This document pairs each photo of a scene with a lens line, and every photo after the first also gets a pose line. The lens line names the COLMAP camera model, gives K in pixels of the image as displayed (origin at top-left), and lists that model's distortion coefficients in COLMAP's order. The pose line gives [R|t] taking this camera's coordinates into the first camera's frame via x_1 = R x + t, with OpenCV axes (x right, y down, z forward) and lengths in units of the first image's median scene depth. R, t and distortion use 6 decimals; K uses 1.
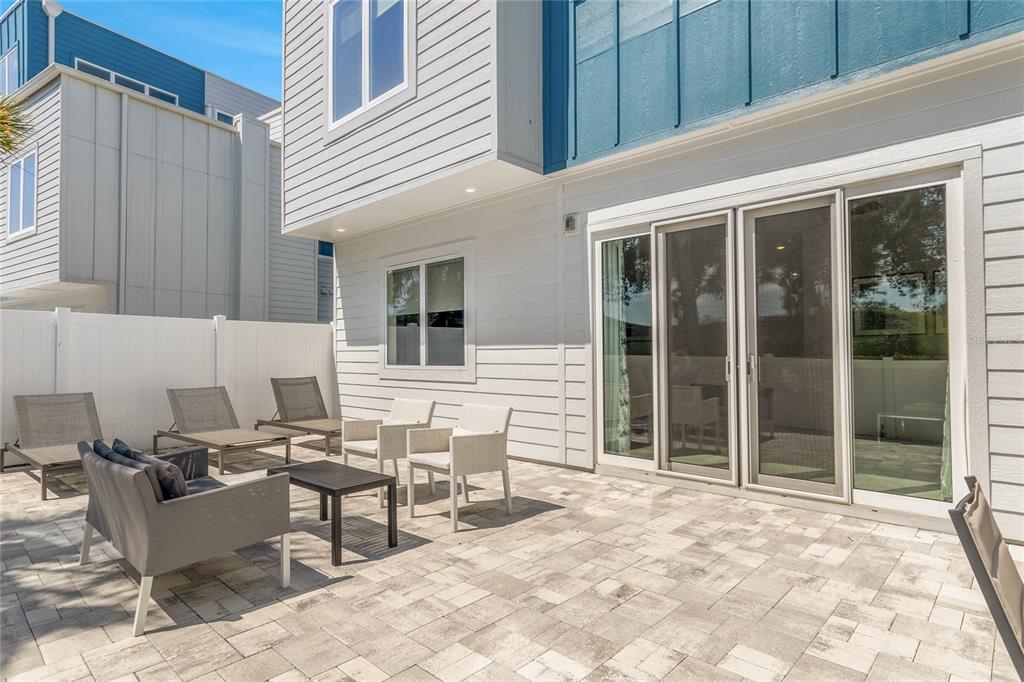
lens RADIAL K [[554.9, 0, 515.4], [0, 554.9, 345.7], [0, 0, 1]] dist [0.006343, -0.000450]
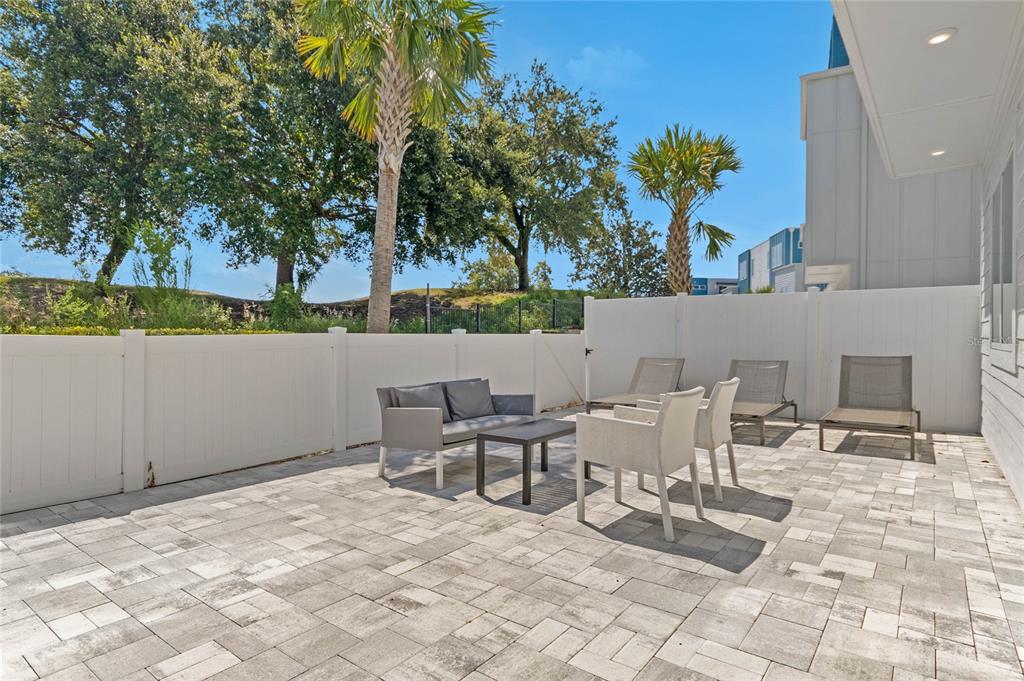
lens RADIAL K [[554.9, 0, 521.1], [0, 554.9, 336.6], [0, 0, 1]] dist [0.006343, -0.000450]
pose [[0.100450, 0.009086, -0.994901, 0.687112], [0.019179, 0.999755, 0.011067, 0.019822], [0.994757, -0.020193, 0.100251, 0.720135]]
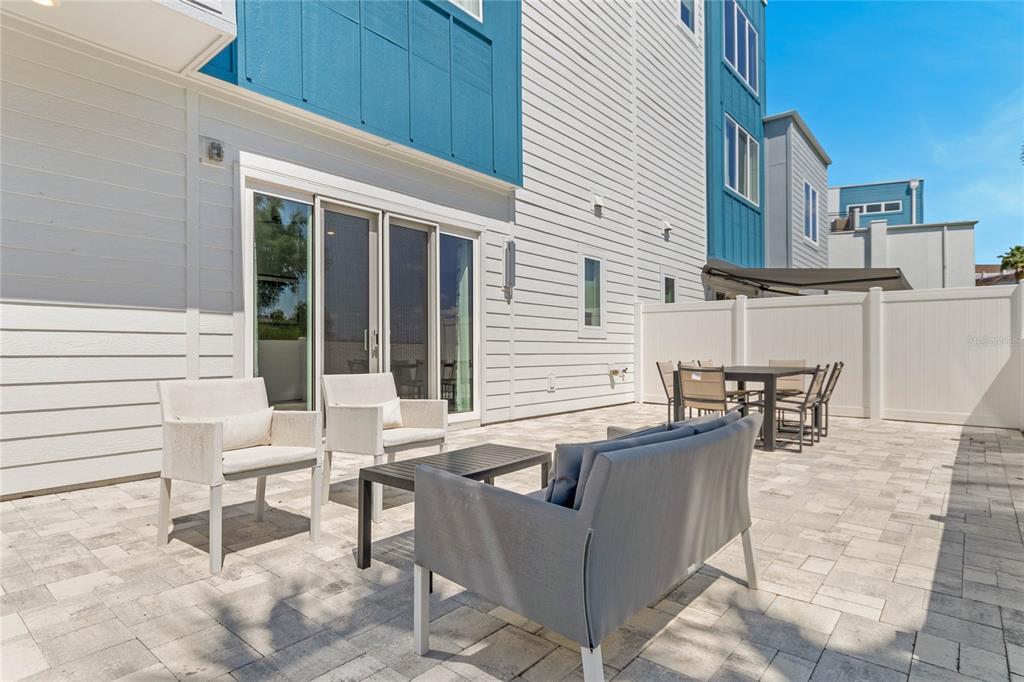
lens RADIAL K [[554.9, 0, 514.6], [0, 554.9, 345.0], [0, 0, 1]] dist [0.006343, -0.000450]
pose [[-0.015798, 0.021599, 0.999642, -0.902481], [-0.022137, 0.999514, -0.021946, 0.072062], [-0.999630, -0.022475, -0.015313, 0.799572]]
